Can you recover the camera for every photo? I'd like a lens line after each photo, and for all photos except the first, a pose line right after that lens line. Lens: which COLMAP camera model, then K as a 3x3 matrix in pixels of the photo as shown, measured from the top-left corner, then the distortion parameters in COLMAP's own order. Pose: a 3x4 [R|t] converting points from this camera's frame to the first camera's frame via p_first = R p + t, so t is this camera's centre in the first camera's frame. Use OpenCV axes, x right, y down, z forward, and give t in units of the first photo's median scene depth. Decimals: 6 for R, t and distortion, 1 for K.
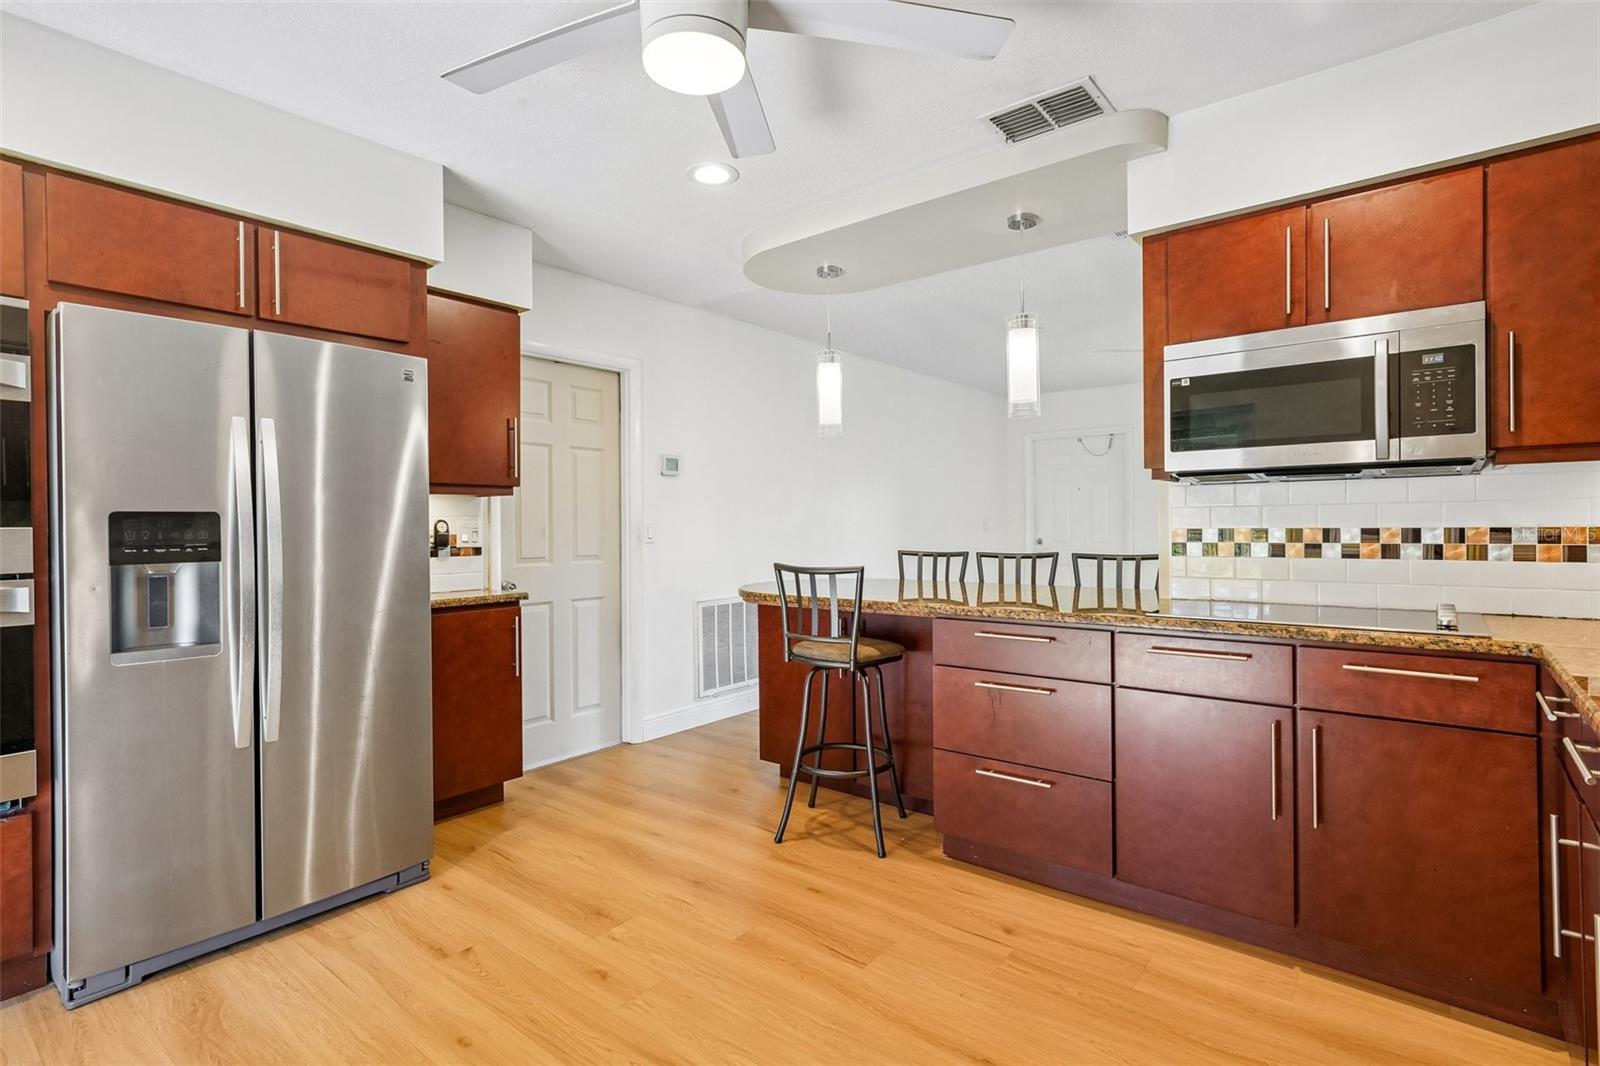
lens RADIAL K [[779.6, 0, 785.6], [0, 779.6, 529.7], [0, 0, 1]] dist [0.001498, 0.000024]
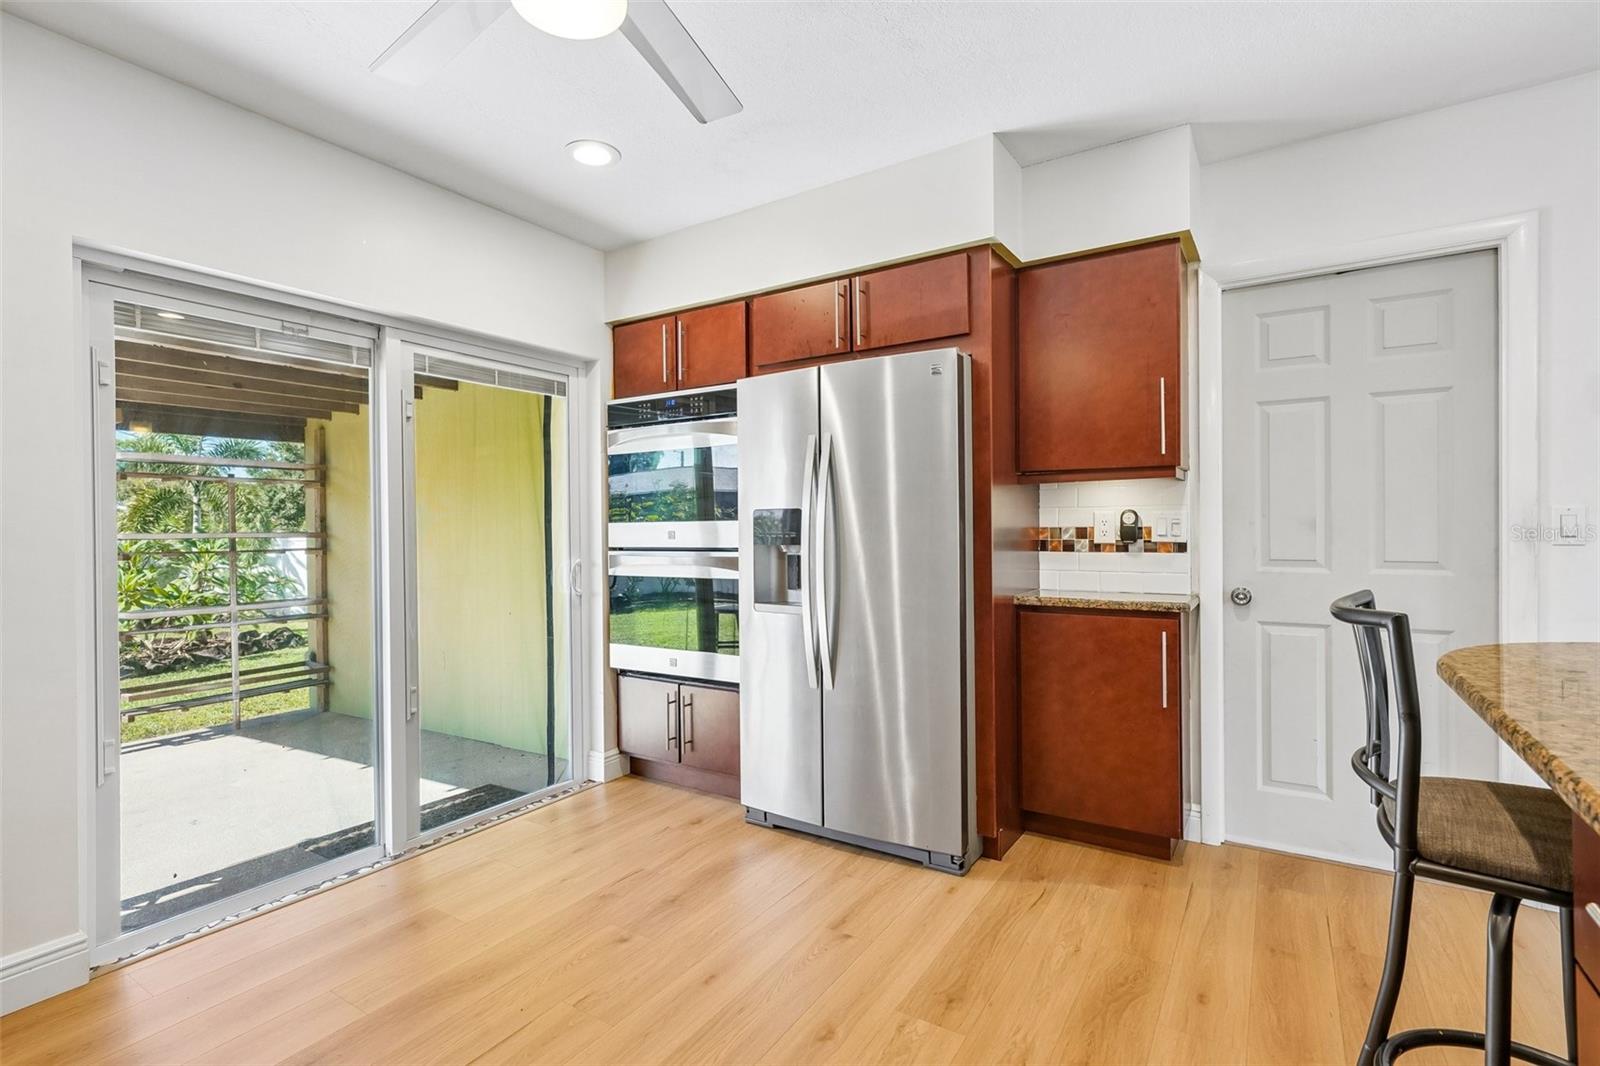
lens RADIAL K [[752.6, 0, 795.1], [0, 752.6, 529.2], [0, 0, 1]] dist [-0.002609, -0.000011]
pose [[0.112750, 0.007995, -0.993591, 0.357339], [0.001402, 0.999965, 0.008205, 0.001679], [0.993622, -0.002318, 0.112735, 0.535443]]
